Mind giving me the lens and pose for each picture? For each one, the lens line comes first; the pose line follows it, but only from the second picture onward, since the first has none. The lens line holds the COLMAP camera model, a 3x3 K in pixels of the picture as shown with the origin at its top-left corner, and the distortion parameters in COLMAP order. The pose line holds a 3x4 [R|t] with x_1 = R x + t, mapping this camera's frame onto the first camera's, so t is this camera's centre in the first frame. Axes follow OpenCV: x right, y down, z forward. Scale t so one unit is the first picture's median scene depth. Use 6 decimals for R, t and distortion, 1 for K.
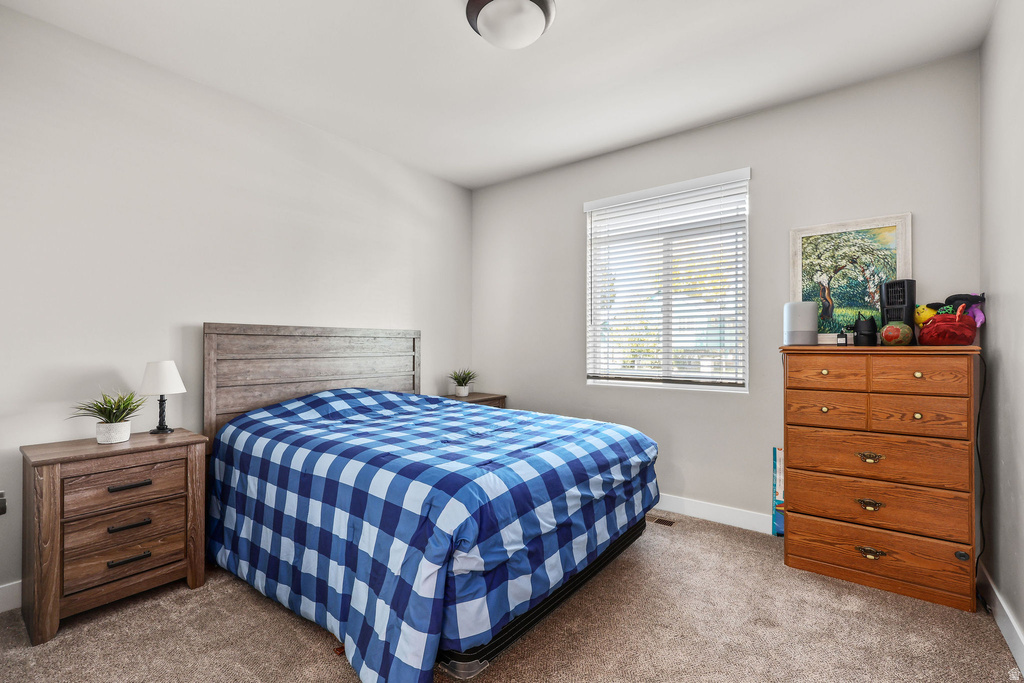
lens RADIAL K [[473.7, 0, 510.4], [0, 473.7, 343.9], [0, 0, 1]] dist [0.000823, 0.000367]
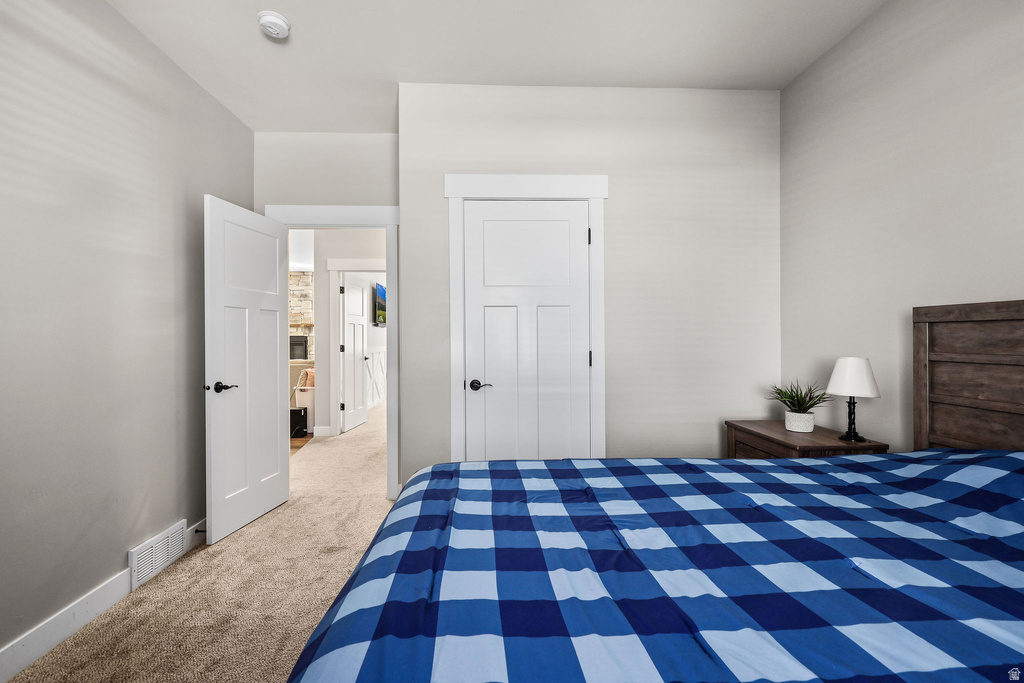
lens RADIAL K [[473.7, 0, 508.5], [0, 473.7, 340.9], [0, 0, 1]] dist [0.000823, 0.000367]
pose [[-0.769741, 0.006627, -0.638322, 0.261884], [0.007049, 0.999973, 0.001882, -0.000263], [0.638318, -0.003051, -0.769767, 1.097935]]
